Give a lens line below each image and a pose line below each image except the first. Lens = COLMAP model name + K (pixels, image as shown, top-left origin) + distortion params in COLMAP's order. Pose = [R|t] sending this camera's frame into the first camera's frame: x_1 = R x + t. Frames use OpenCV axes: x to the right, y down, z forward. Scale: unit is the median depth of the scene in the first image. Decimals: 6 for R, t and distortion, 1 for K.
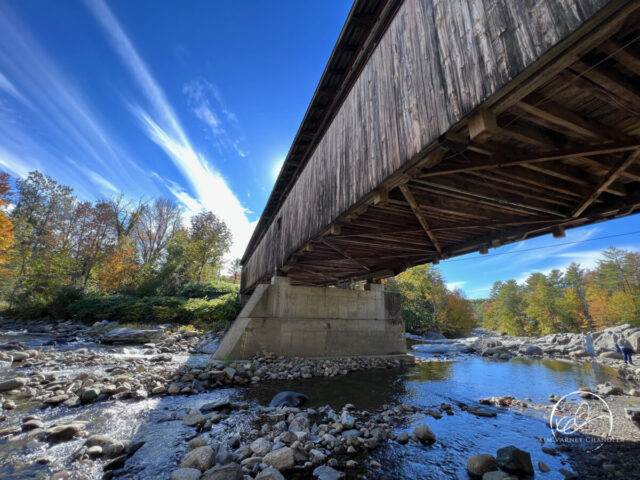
lens RADIAL K [[255.4, 0, 315.1], [0, 255.4, 238.0], [0, 0, 1]] dist [-0.001134, -0.000031]
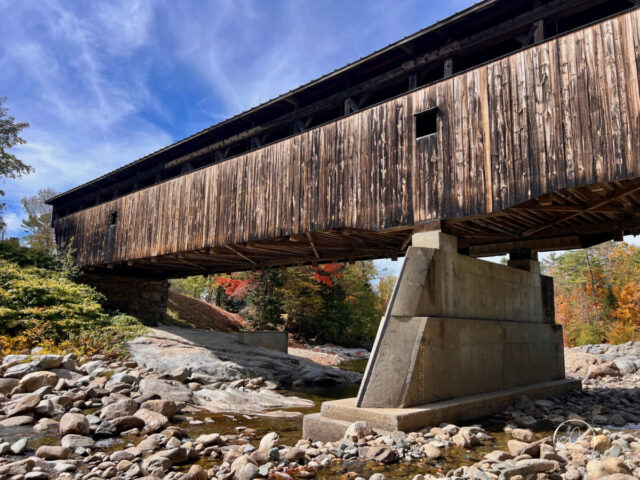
lens RADIAL K [[479.4, 0, 316.3], [0, 479.4, 238.9], [0, 0, 1]] dist [0.058912, -0.063018]
pose [[0.902705, 0.069410, 0.424625, -0.734182], [-0.117786, 0.989067, 0.088725, 0.108268], [-0.413825, -0.130108, 0.901011, 0.285354]]
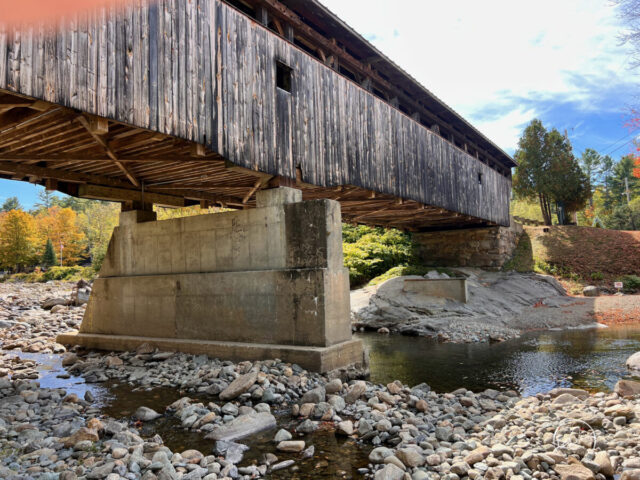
lens RADIAL K [[479.4, 0, 316.3], [0, 479.4, 238.9], [0, 0, 1]] dist [0.058912, -0.063018]
pose [[0.584799, -0.105966, -0.804227, 1.057657], [0.275580, 0.958417, 0.074107, 0.253056], [0.762932, -0.264966, 0.589684, 0.644819]]
